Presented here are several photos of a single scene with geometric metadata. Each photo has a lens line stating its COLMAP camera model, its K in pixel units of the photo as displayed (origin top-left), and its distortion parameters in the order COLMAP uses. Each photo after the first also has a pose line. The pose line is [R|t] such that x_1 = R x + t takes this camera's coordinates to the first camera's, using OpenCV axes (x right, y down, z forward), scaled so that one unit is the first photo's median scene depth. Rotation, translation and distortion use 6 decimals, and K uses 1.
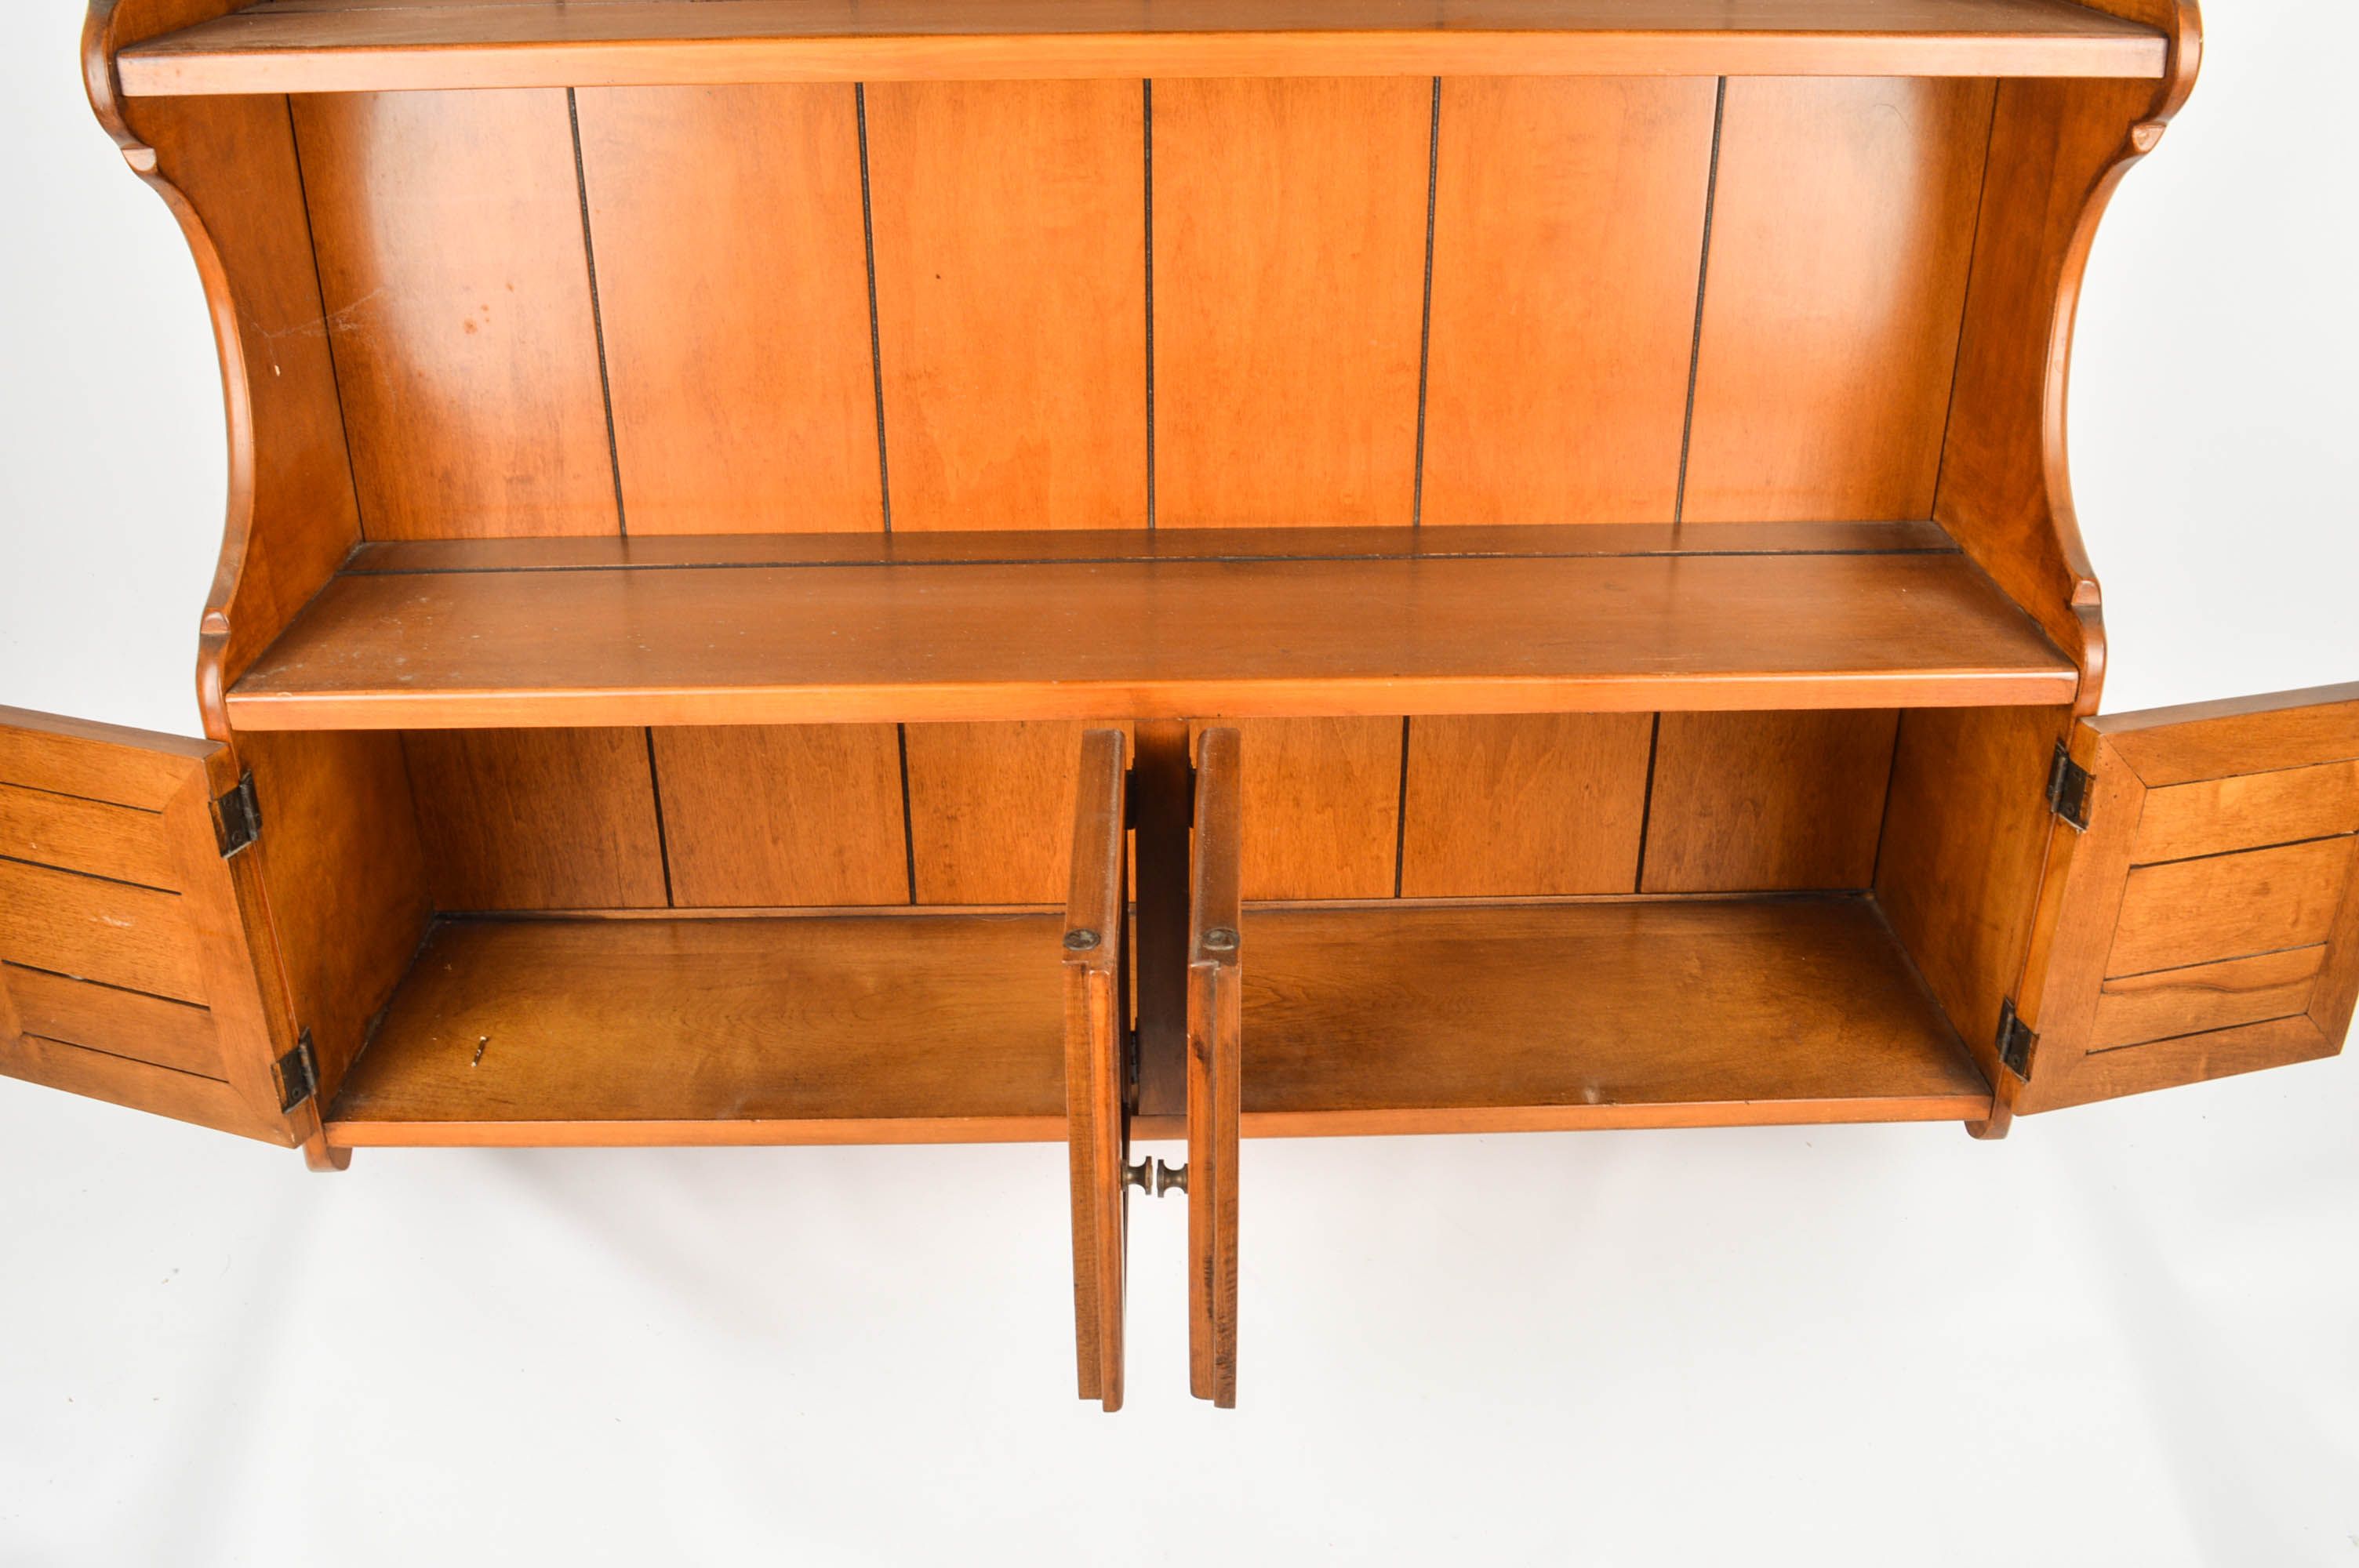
lens RADIAL K [[2083.6, 0, 1189.3], [0, 2083.6, 746.8], [0, 0, 1]] dist [-0.063453, 0.010414]
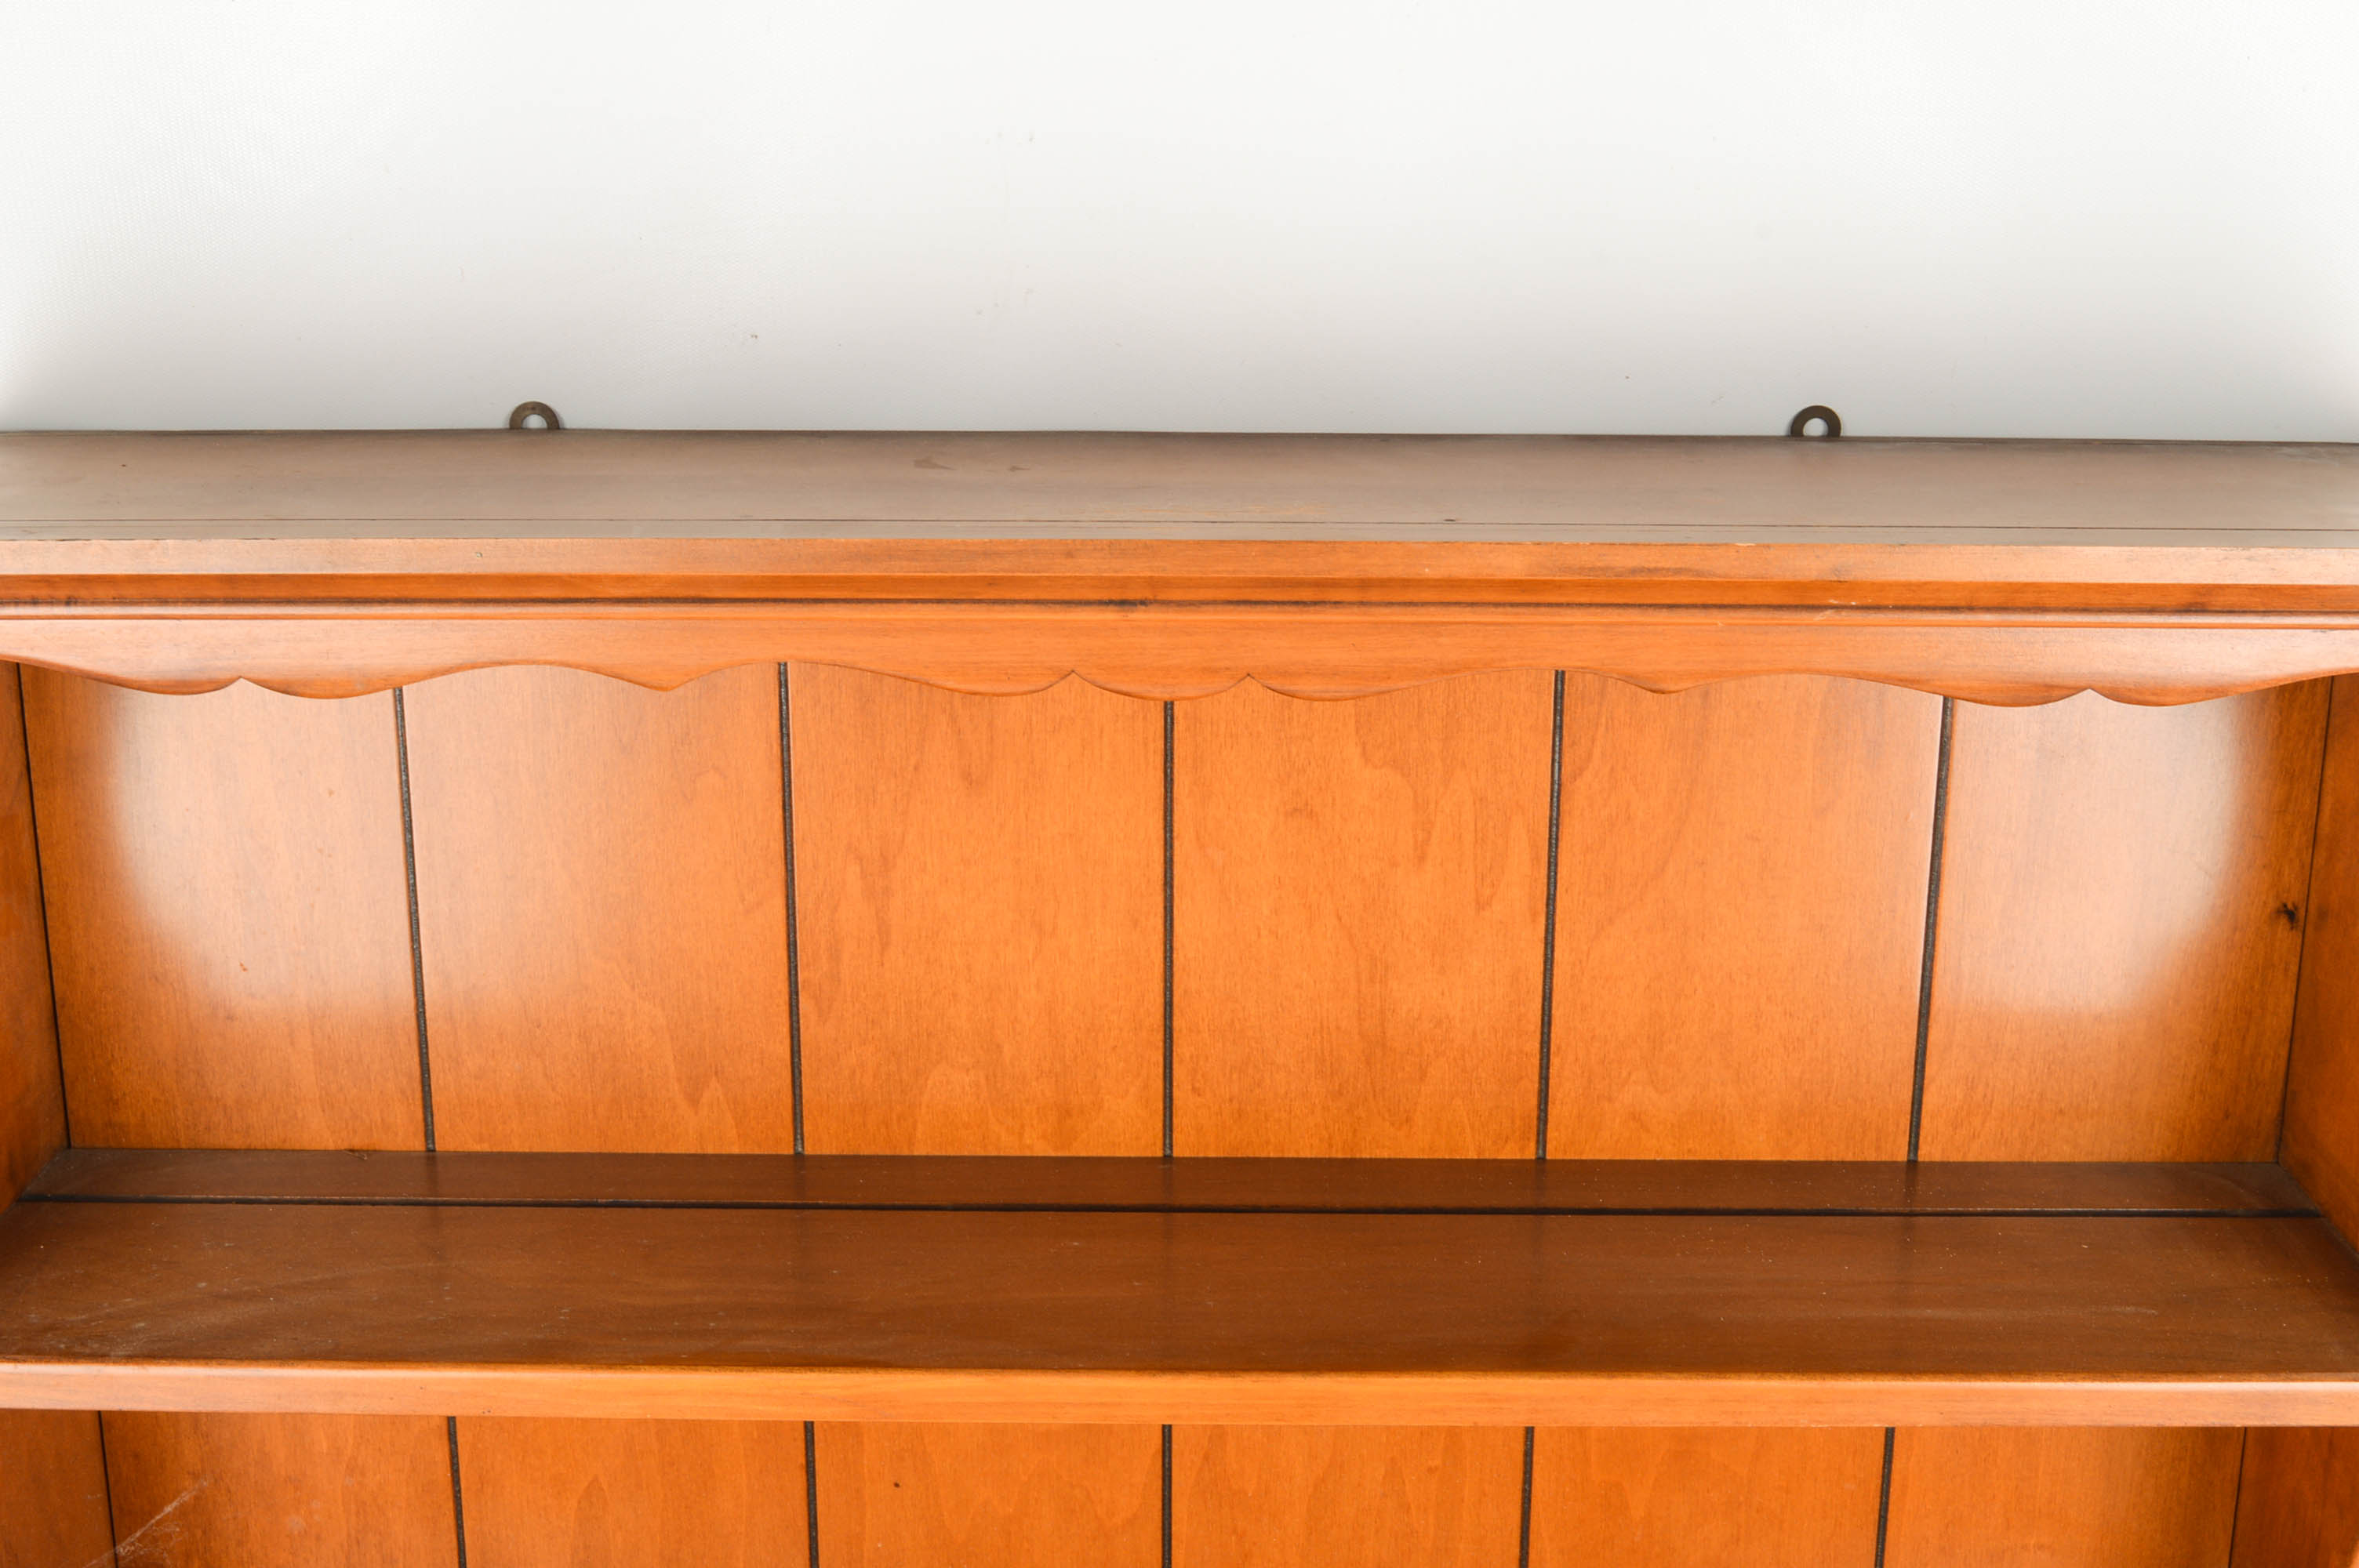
lens RADIAL K [[2976.3, 0, 1129.8], [0, 2976.3, 784.7], [0, 0, 1]] dist [-0.021028, -0.005796]
pose [[0.999455, 0.008489, -0.031890, -0.000018], [-0.013962, 0.984372, -0.175545, -0.288564], [0.029902, 0.175894, 0.983955, -0.142902]]
